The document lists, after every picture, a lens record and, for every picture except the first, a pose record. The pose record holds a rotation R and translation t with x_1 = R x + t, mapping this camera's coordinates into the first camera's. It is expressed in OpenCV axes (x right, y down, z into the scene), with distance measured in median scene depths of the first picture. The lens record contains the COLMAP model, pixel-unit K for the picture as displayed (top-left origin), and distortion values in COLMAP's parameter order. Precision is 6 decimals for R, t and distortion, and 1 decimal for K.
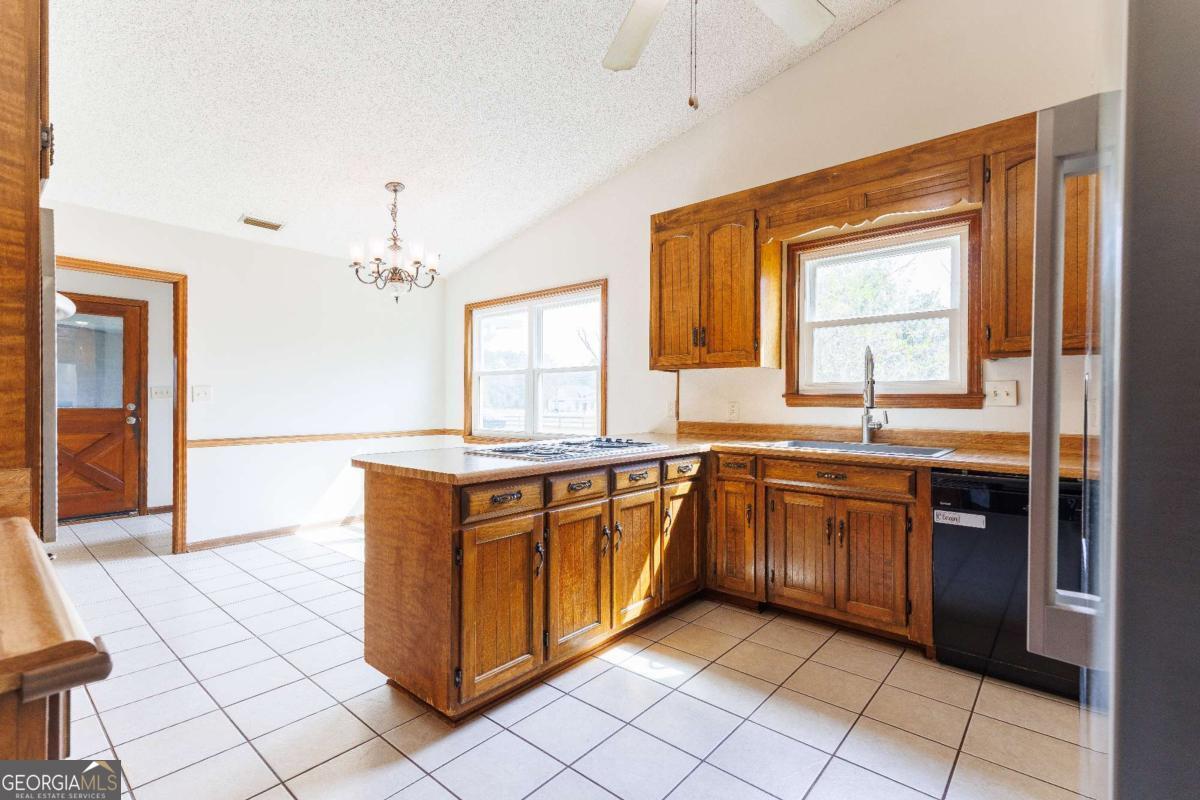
lens RADIAL K [[550.6, 0, 599.5], [0, 550.6, 398.5], [0, 0, 1]] dist [0.010280, -0.000219]
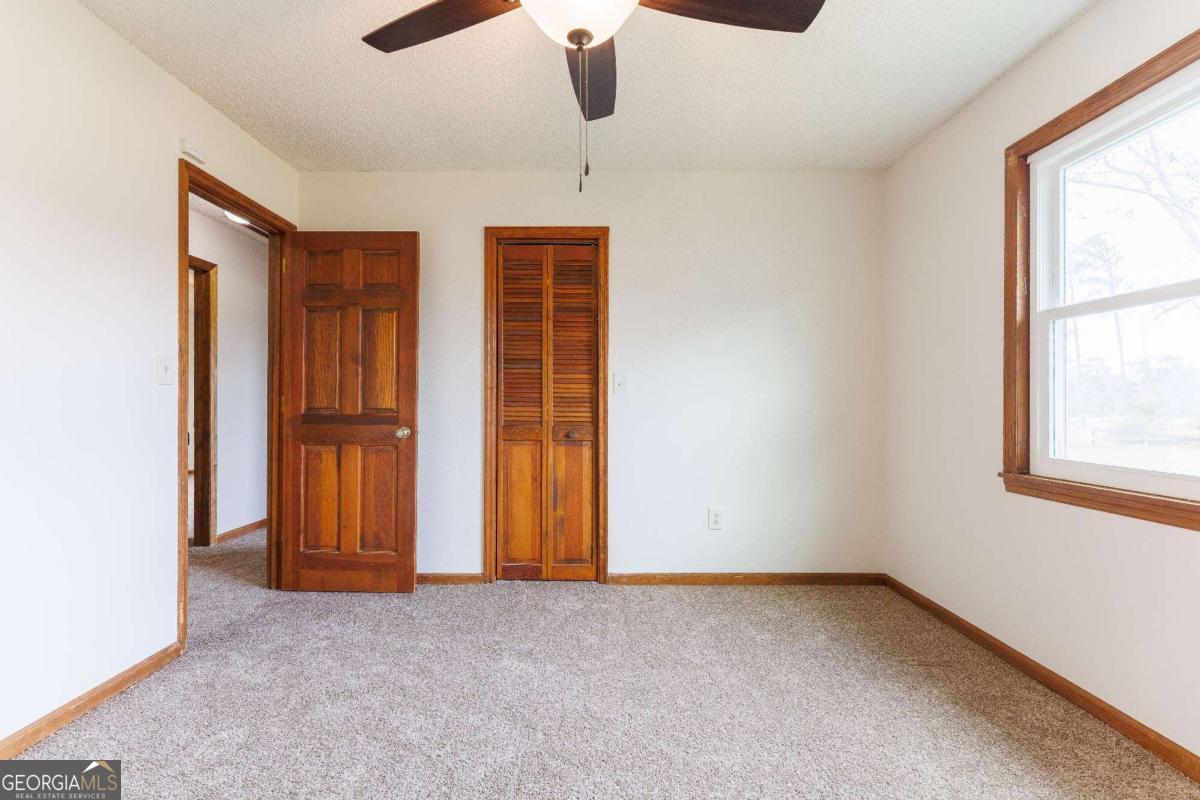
lens RADIAL K [[550.6, 0, 599.5], [0, 550.6, 408.9], [0, 0, 1]] dist [0.010280, -0.000219]
pose [[0.660591, -0.011026, -0.750665, -0.142033], [-0.000174, 0.999890, -0.014840, 0.026201], [0.750746, 0.009933, 0.660516, 0.522699]]
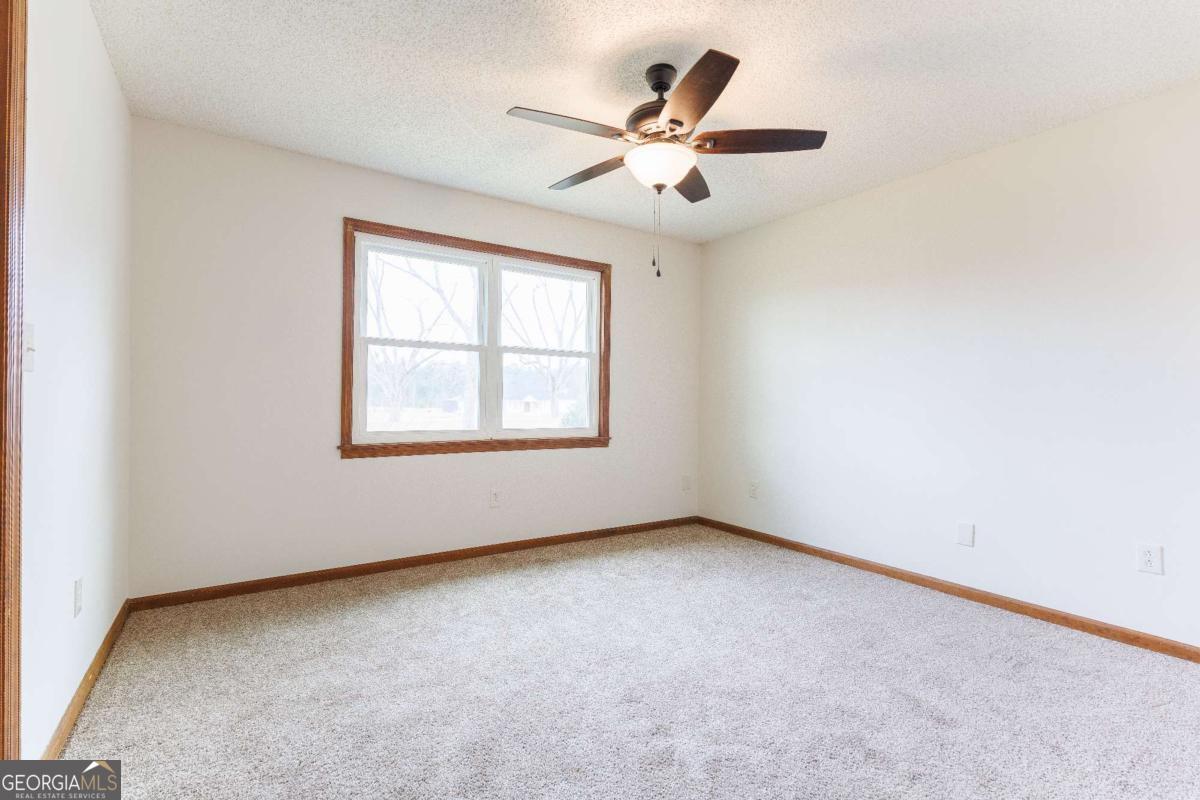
lens RADIAL K [[550.6, 0, 599.4], [0, 550.6, 404.6], [0, 0, 1]] dist [0.010280, -0.000219]
pose [[0.258041, 0.004841, 0.966122, -0.754938], [-0.005120, 0.999980, -0.003644, 0.025713], [-0.966120, -0.004007, 0.258061, 0.620288]]
